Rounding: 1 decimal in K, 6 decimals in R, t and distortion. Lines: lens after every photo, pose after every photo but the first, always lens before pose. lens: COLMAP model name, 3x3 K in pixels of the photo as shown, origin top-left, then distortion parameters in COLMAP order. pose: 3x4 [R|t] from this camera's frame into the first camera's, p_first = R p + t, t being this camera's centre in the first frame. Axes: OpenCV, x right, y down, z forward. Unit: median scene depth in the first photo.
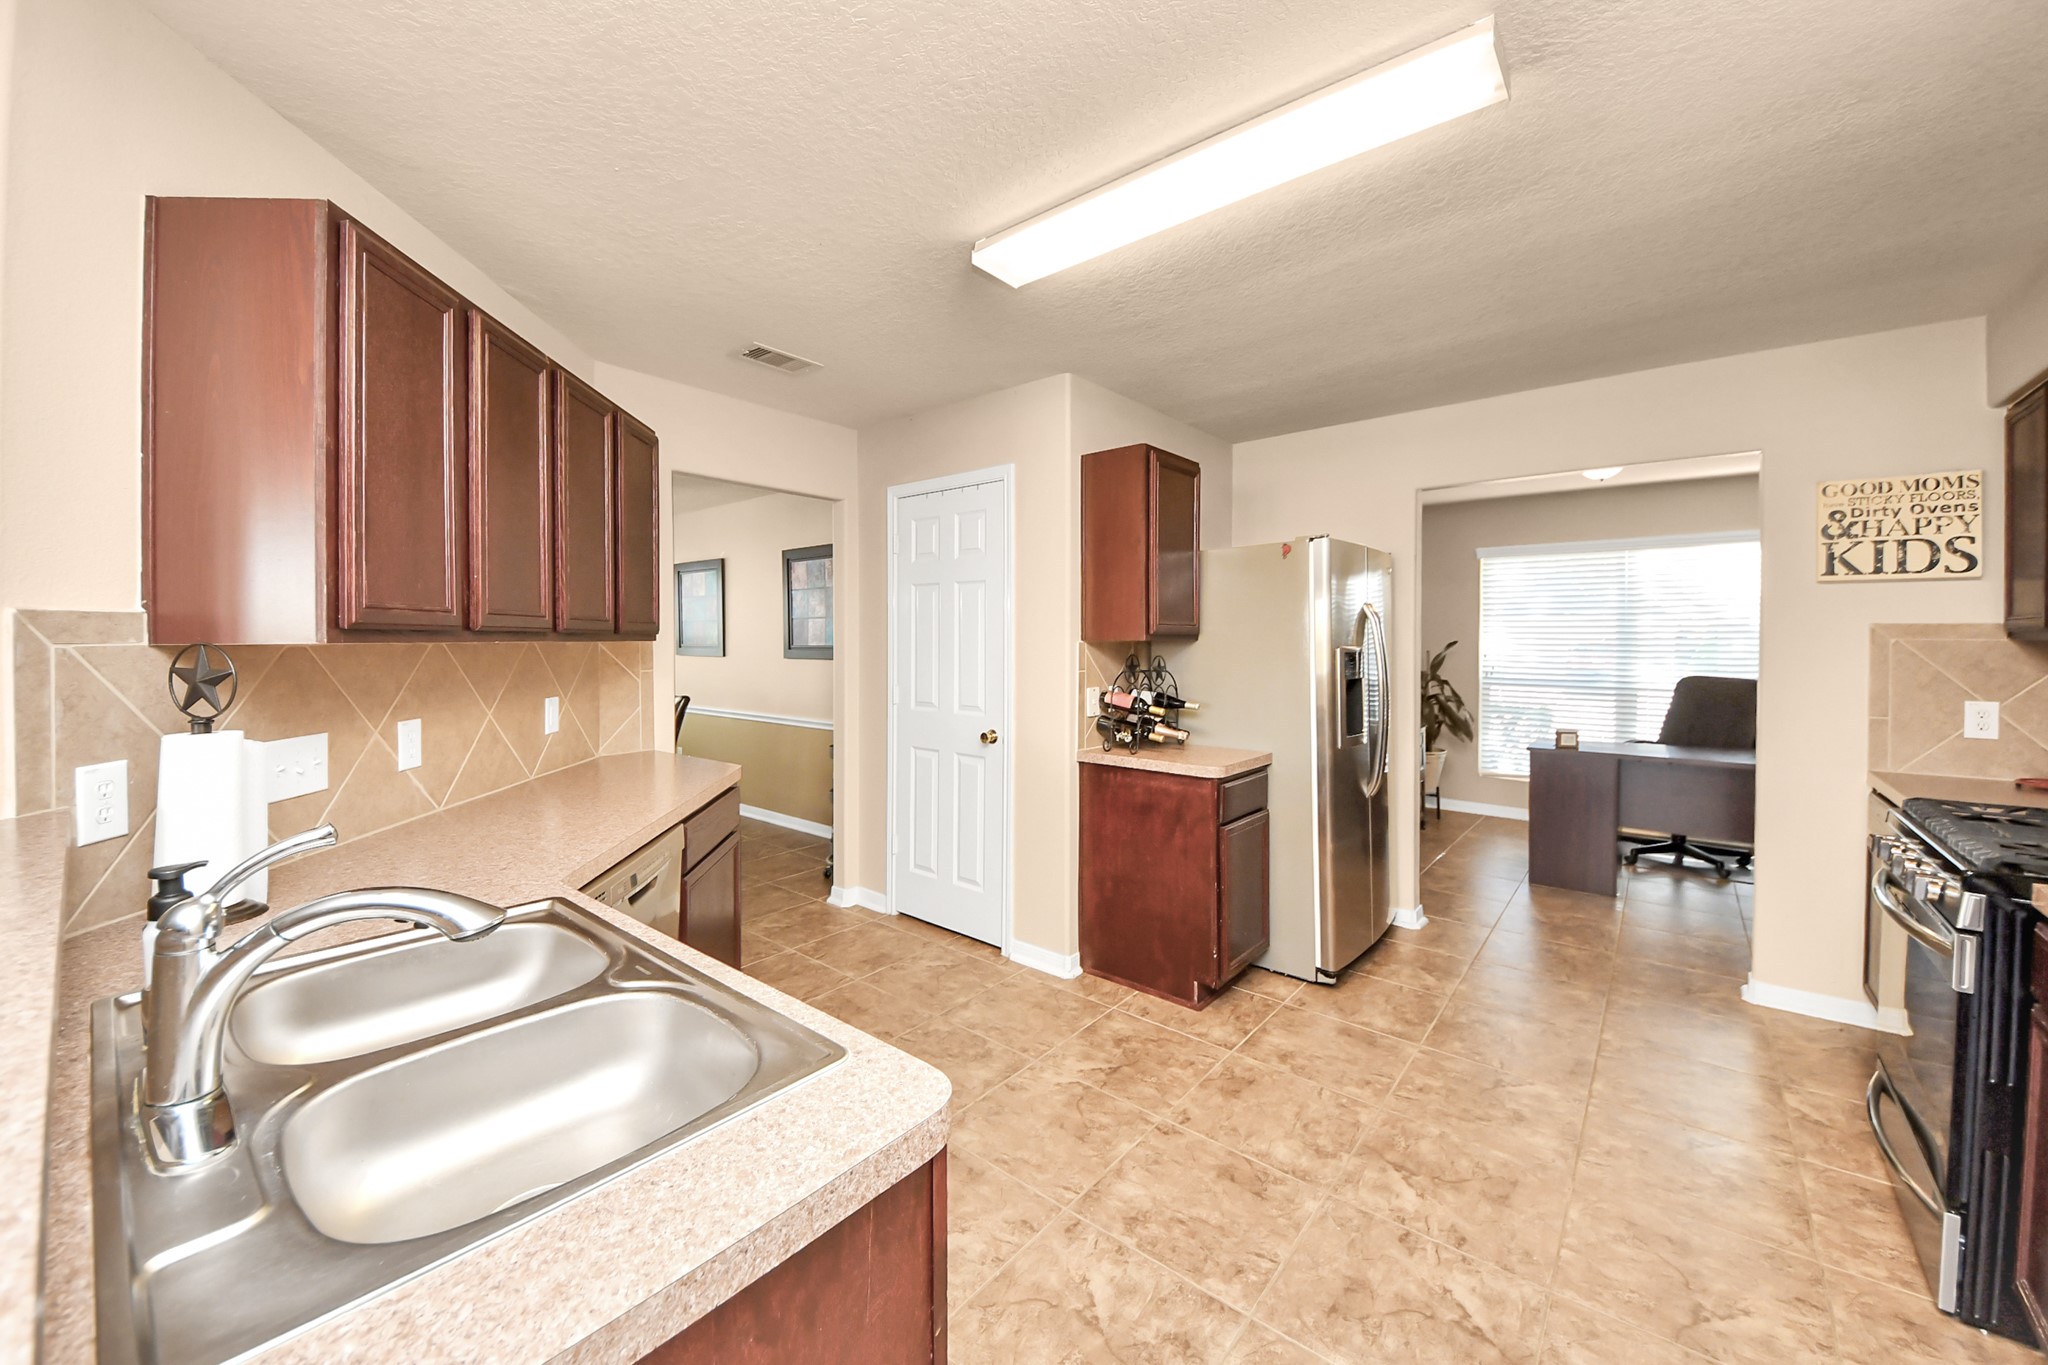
lens RADIAL K [[705.0, 0, 1065.0], [0, 705.0, 645.1], [0, 0, 1]] dist [0.009539, -0.012394]
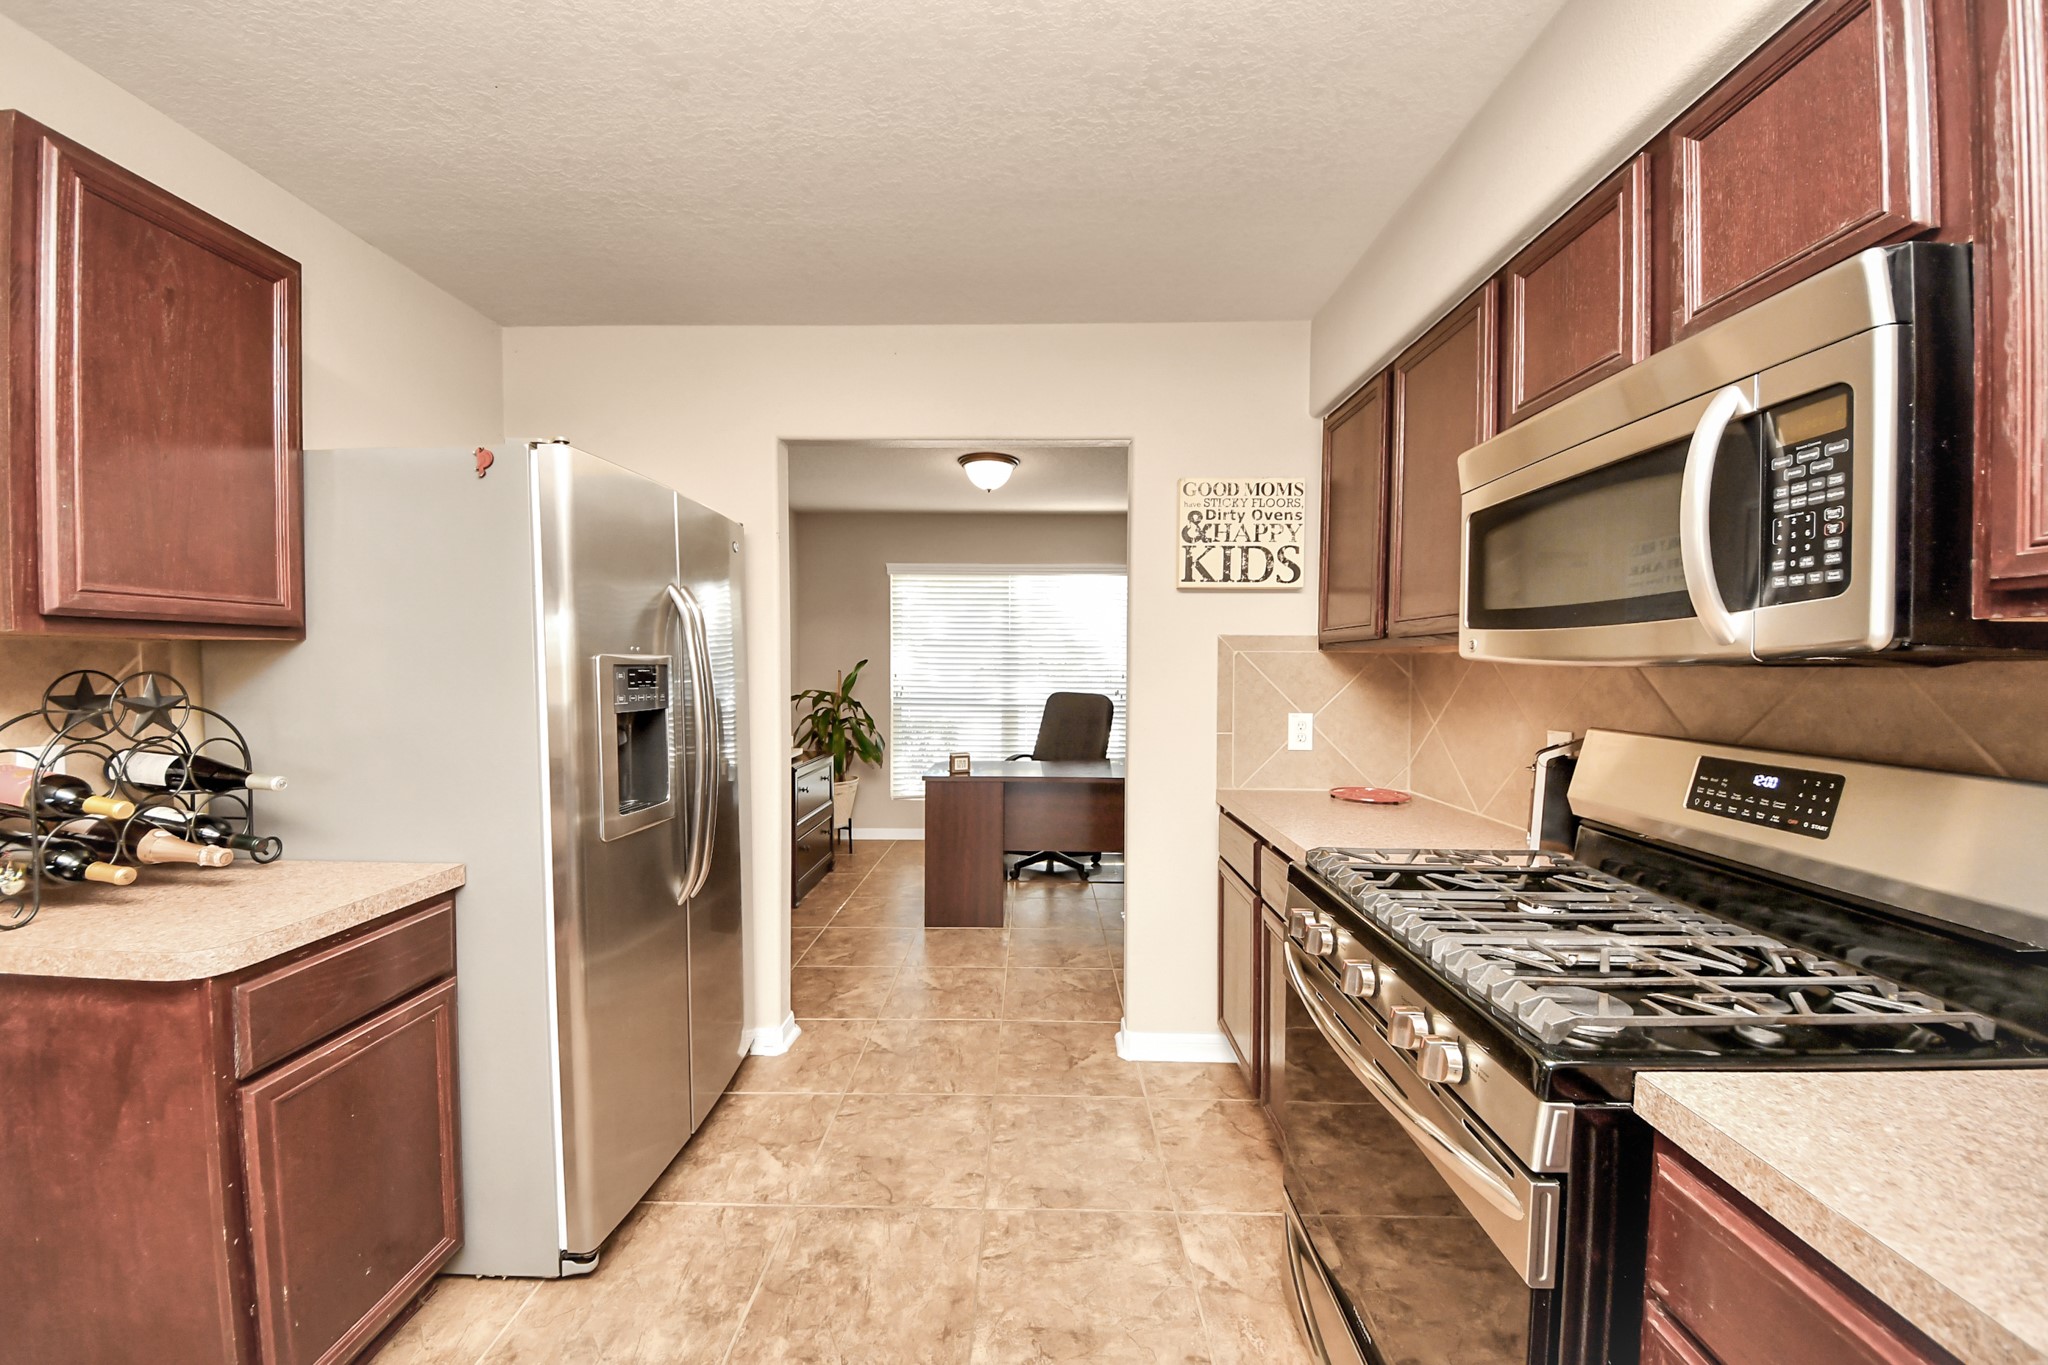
lens RADIAL K [[727.0, 0, 961.7], [0, 727.0, 688.1], [0, 0, 1]] dist [0.029916, -0.019053]
pose [[0.822127, -0.017366, 0.569040, 0.306059], [0.002501, 0.999635, 0.026894, 0.014289], [-0.569299, -0.020687, 0.821870, 0.387512]]
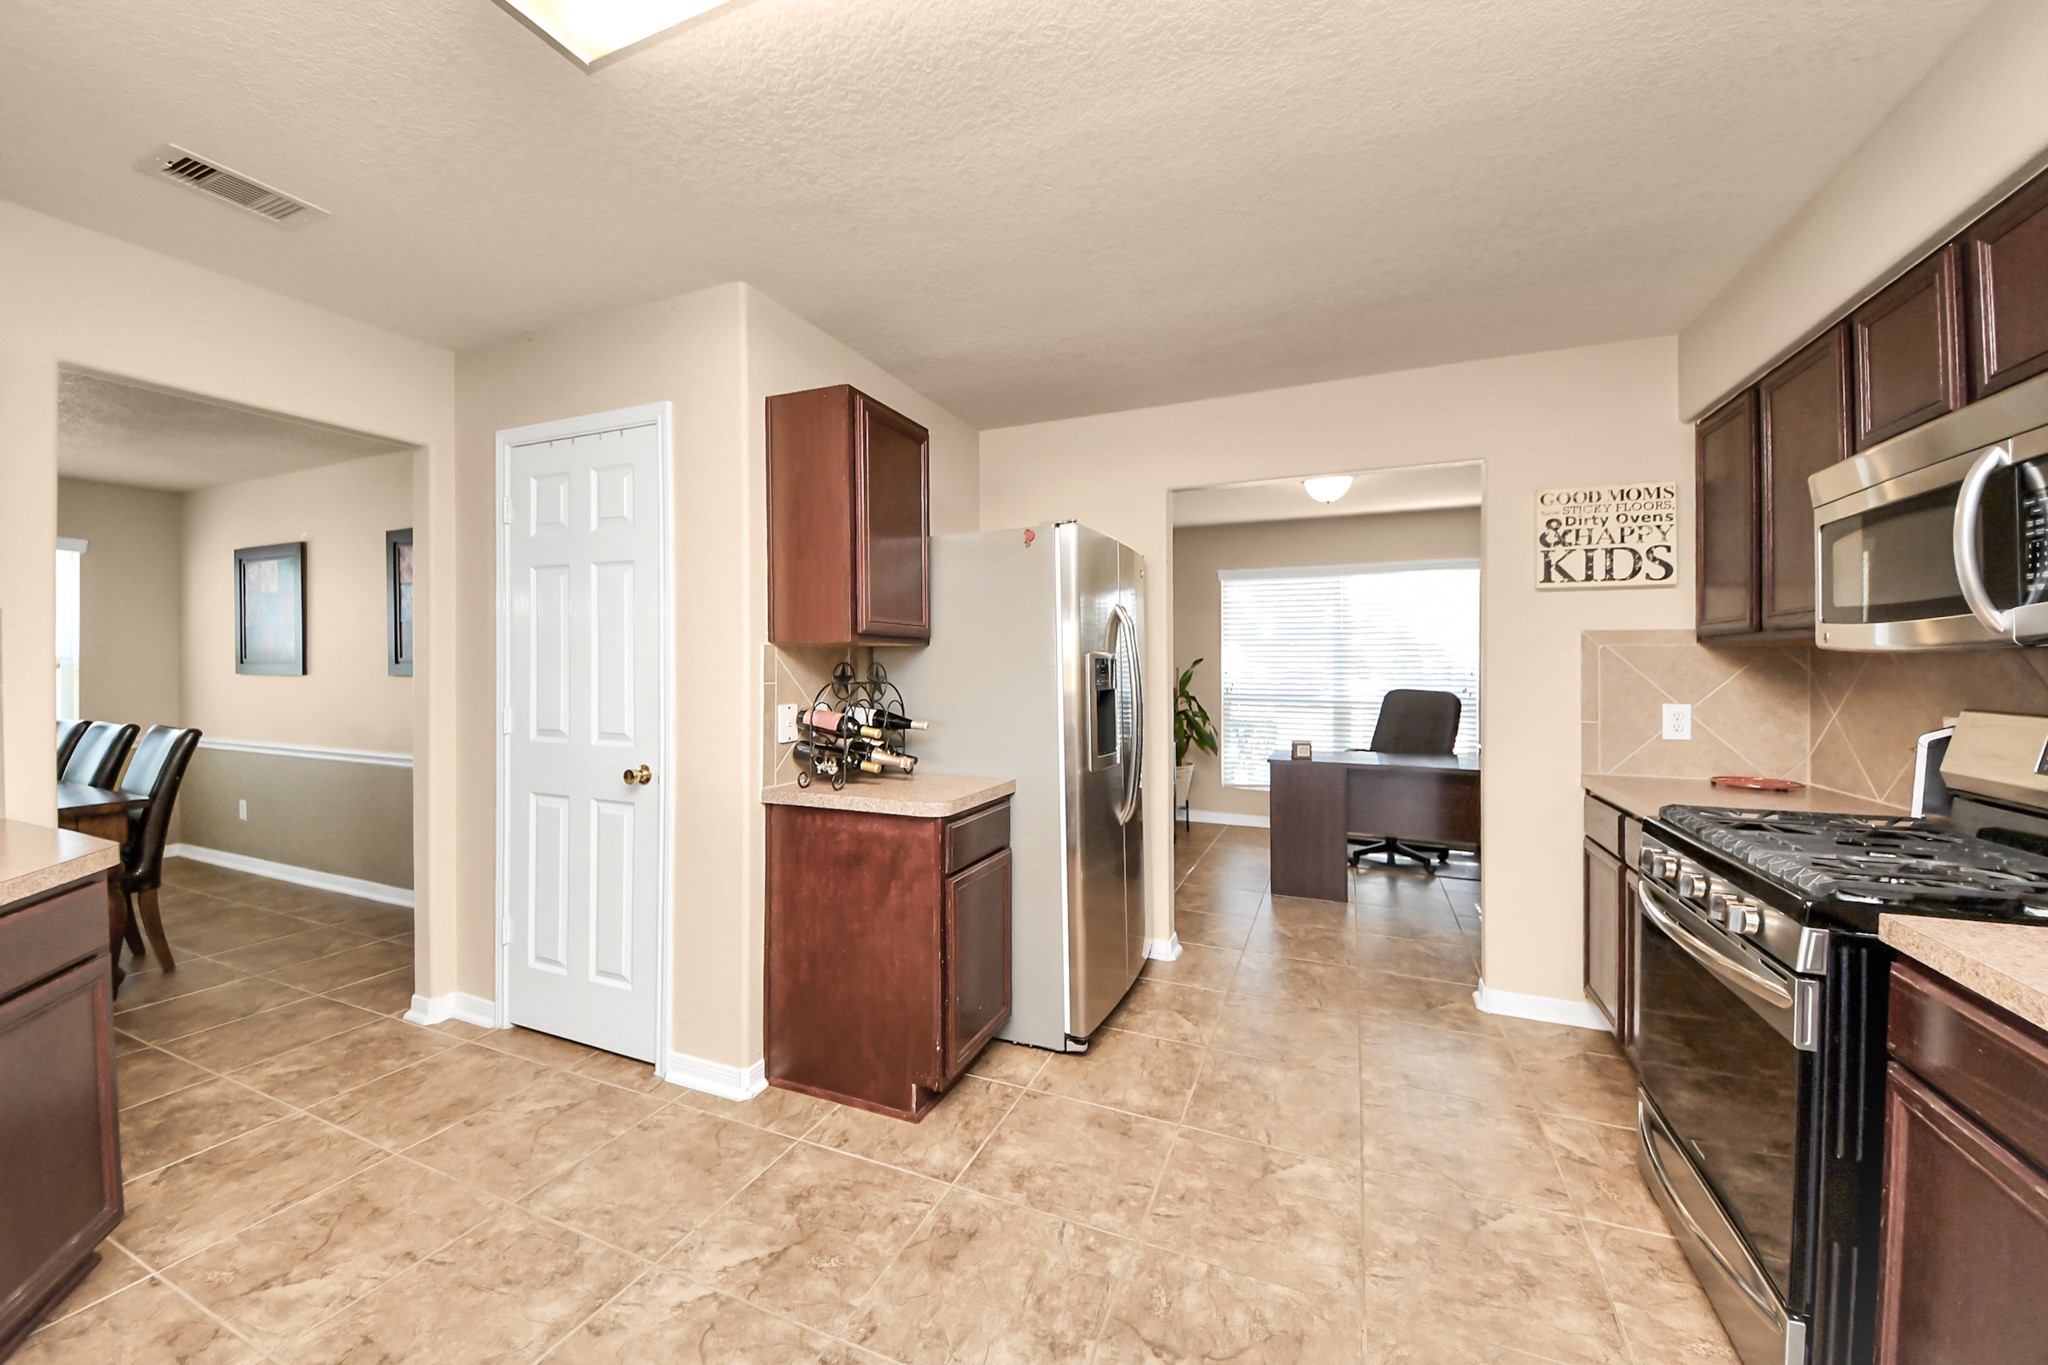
lens RADIAL K [[695.1, 0, 1018.2], [0, 695.1, 667.0], [0, 0, 1]] dist [0.019678, -0.016341]
pose [[0.968493, -0.002989, 0.249021, 0.099478], [0.003926, 0.999987, -0.003265, 0.023600], [-0.249008, 0.004140, 0.968492, 0.215018]]
